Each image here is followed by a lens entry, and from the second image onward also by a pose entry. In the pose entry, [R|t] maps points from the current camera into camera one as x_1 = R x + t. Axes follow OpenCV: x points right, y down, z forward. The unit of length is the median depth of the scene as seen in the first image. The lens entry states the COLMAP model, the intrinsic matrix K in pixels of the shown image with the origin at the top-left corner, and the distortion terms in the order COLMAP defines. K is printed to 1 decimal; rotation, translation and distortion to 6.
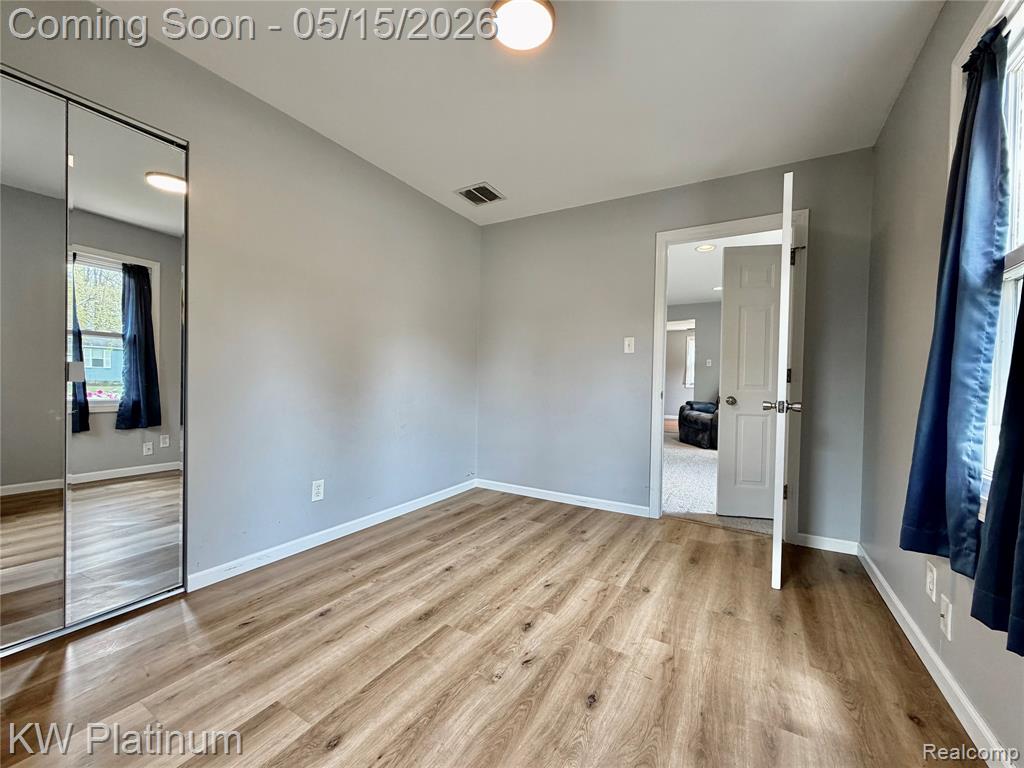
lens RADIAL K [[406.9, 0, 510.6], [0, 406.9, 385.0], [0, 0, 1]] dist [-0.001046, 0.000136]
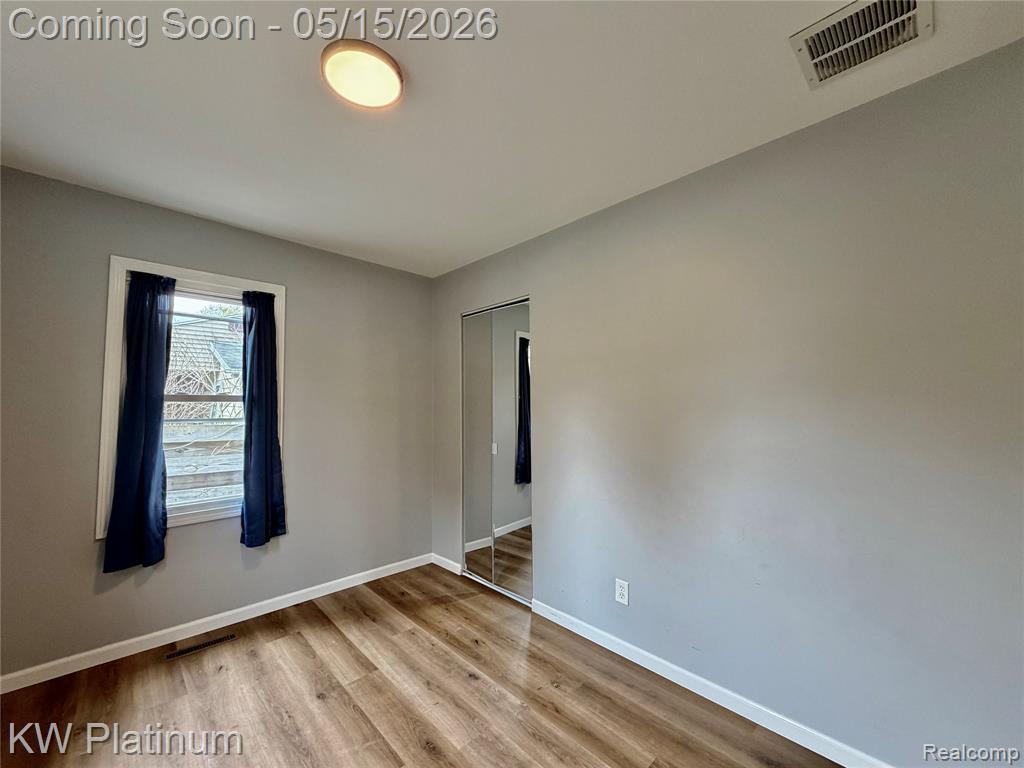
lens RADIAL K [[406.9, 0, 510.6], [0, 406.9, 385.0], [0, 0, 1]] dist [-0.001046, 0.000136]
pose [[-0.258103, -0.062128, -0.964118, 0.663604], [-0.014000, 0.998066, -0.060568, -0.188498], [0.966016, -0.002135, -0.258474, 1.384580]]
